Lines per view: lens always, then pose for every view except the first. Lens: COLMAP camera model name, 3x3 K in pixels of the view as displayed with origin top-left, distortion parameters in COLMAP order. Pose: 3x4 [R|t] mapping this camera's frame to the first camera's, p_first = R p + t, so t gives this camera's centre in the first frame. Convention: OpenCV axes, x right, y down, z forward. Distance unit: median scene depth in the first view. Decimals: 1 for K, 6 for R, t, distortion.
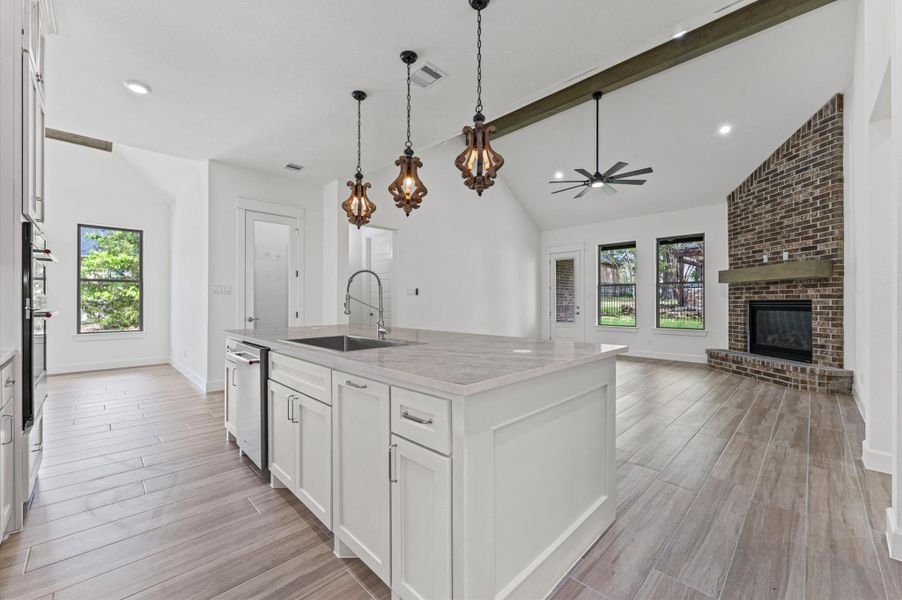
lens RADIAL K [[357.7, 0, 453.7], [0, 357.7, 301.0], [0, 0, 1]] dist [-0.001270, -0.000091]
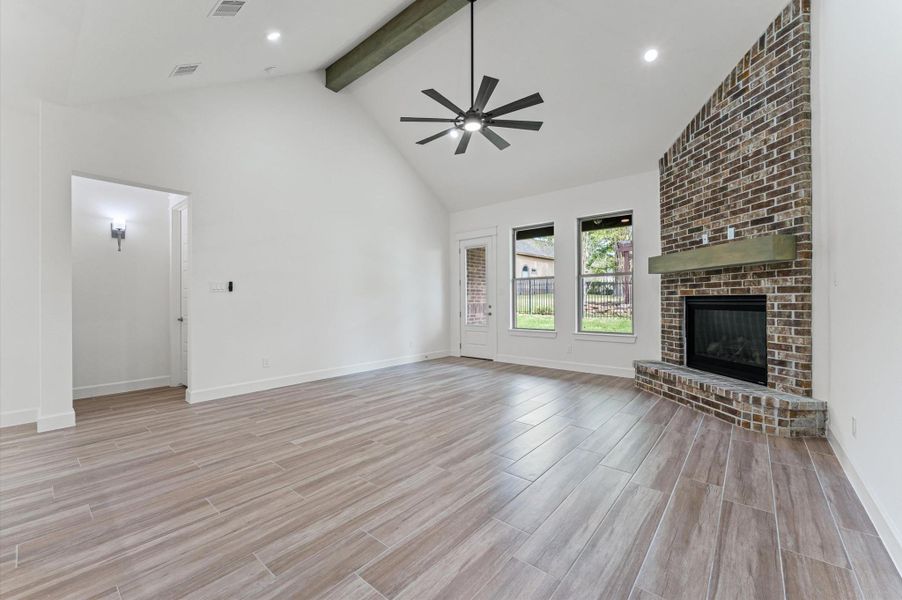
lens RADIAL K [[357.7, 0, 452.6], [0, 357.7, 300.1], [0, 0, 1]] dist [-0.001270, -0.000091]
pose [[0.995784, -0.006274, 0.091509, 0.318253], [0.006022, 0.999977, 0.003028, 0.001113], [-0.091526, -0.002464, 0.995800, 0.349357]]
